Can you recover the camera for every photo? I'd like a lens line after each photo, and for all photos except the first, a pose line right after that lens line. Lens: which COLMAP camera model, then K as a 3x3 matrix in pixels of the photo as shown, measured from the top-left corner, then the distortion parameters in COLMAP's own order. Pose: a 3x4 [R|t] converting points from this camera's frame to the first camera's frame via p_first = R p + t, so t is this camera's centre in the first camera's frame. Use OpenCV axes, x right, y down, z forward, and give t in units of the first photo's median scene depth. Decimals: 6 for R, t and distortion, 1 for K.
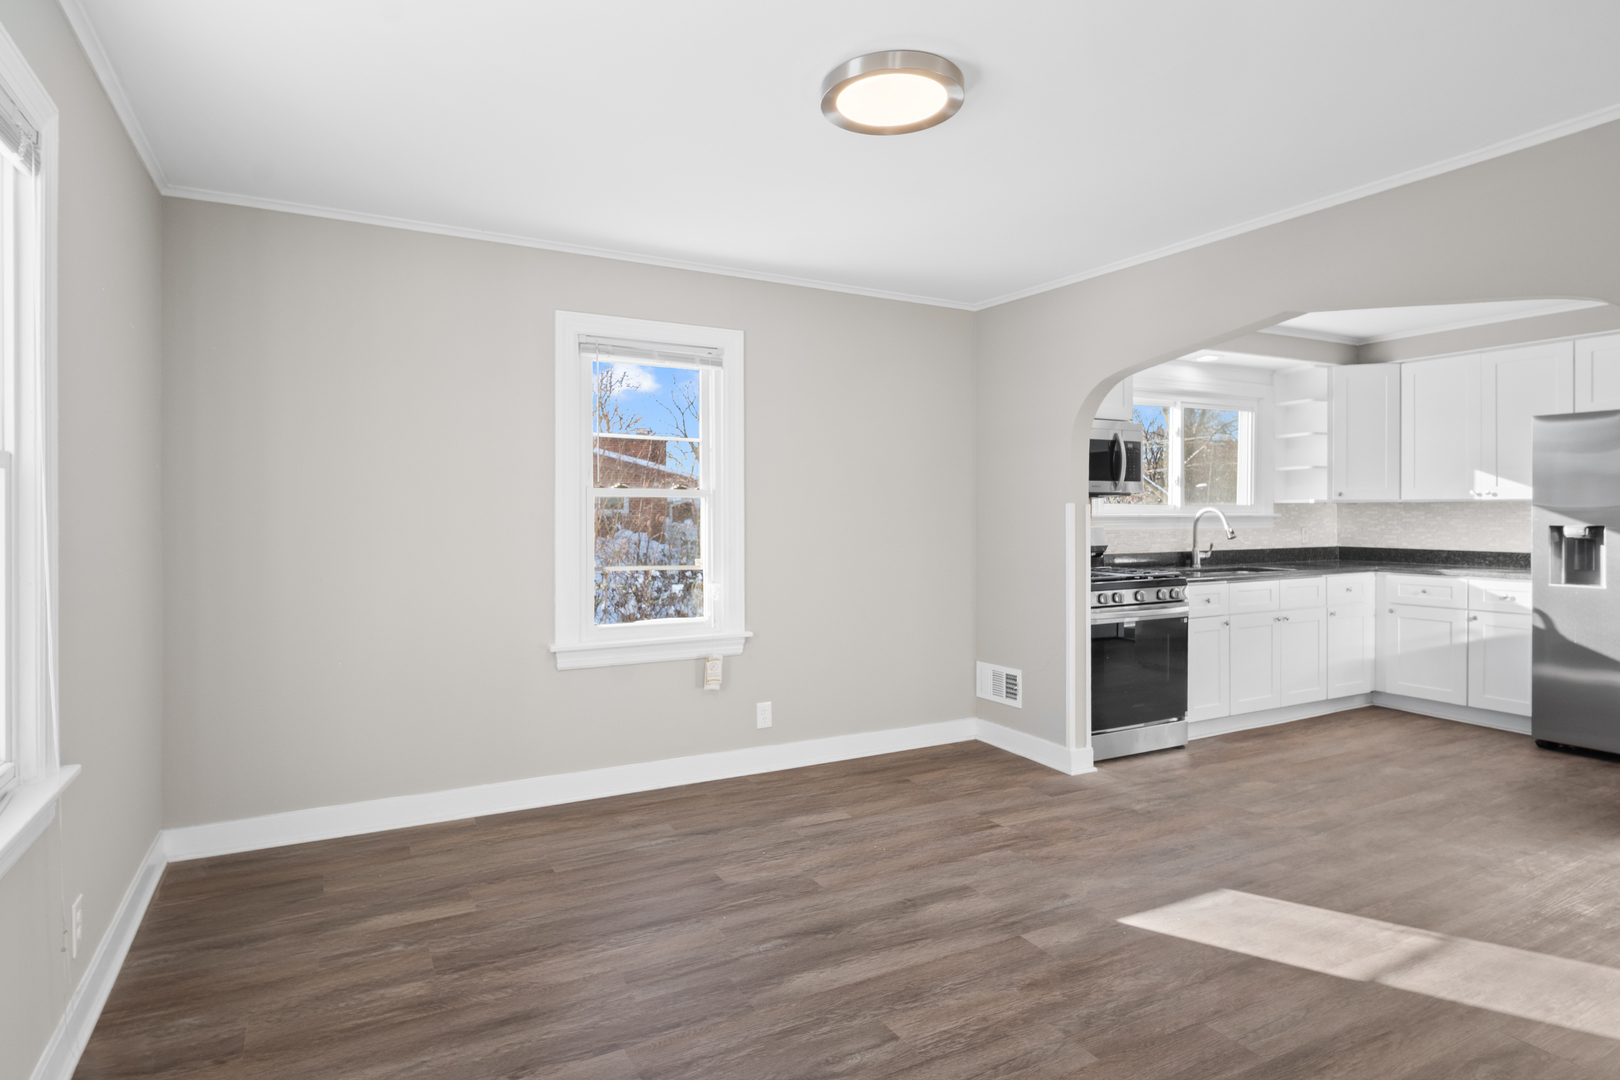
lens RADIAL K [[885.8, 0, 806.2], [0, 885.8, 527.2], [0, 0, 1]] dist [-0.004903, -0.004981]
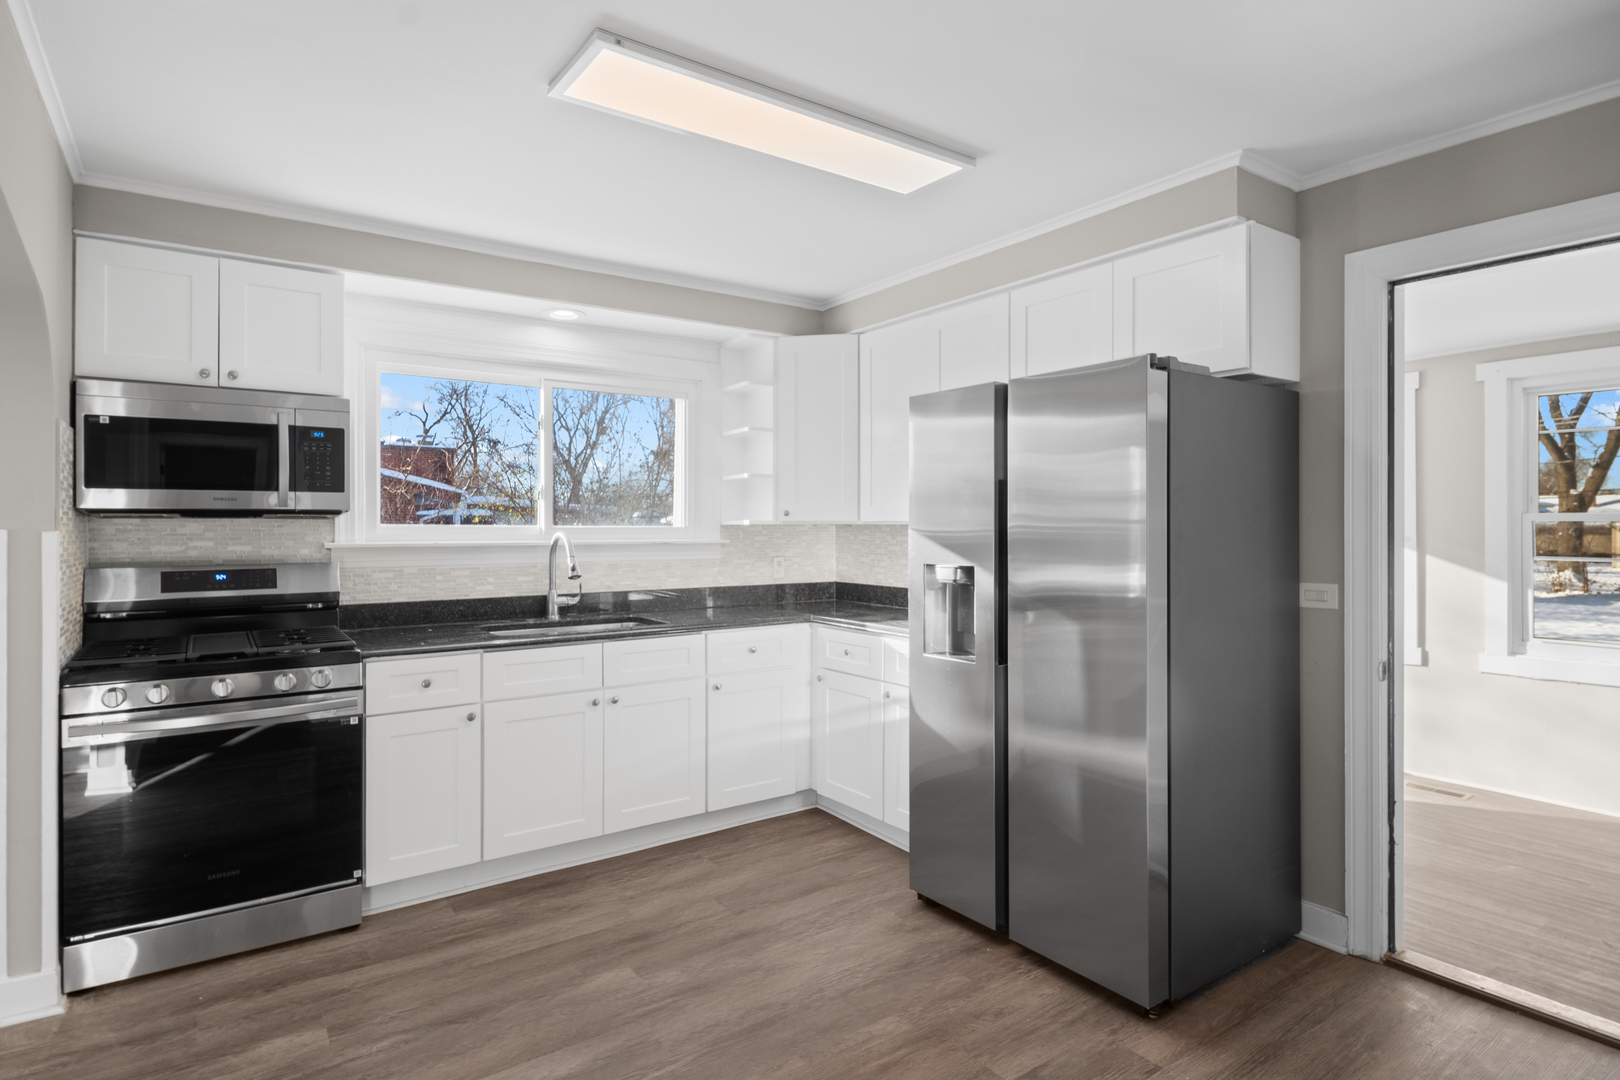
lens RADIAL K [[885.8, 0, 799.4], [0, 885.8, 541.8], [0, 0, 1]] dist [-0.004903, -0.004981]
pose [[0.988298, 0.001751, 0.152524, 0.525678], [-0.001549, 0.999998, -0.001446, -0.013486], [-0.152526, 0.001192, 0.988299, 0.293125]]
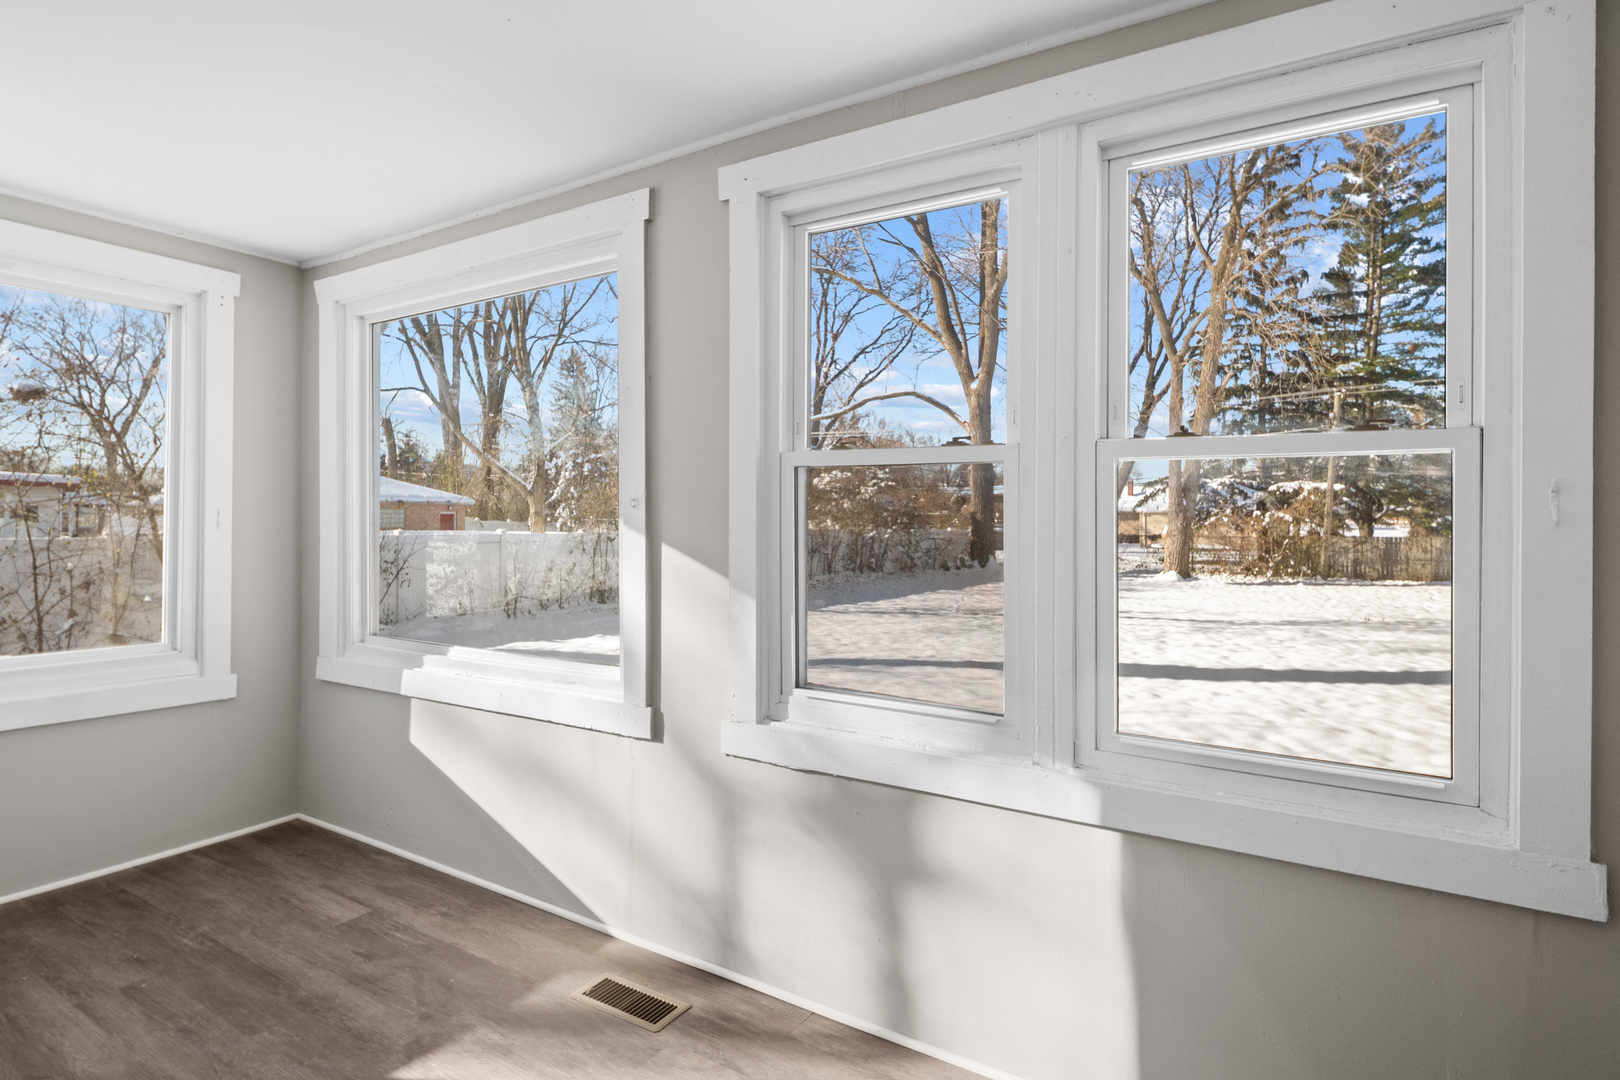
lens RADIAL K [[885.8, 0, 808.3], [0, 885.8, 531.0], [0, 0, 1]] dist [-0.004903, -0.004981]
pose [[0.877633, 0.004212, 0.479315, 0.567545], [-0.005226, 0.999986, 0.000782, -0.012832], [-0.479305, -0.003191, 0.877643, 0.315834]]
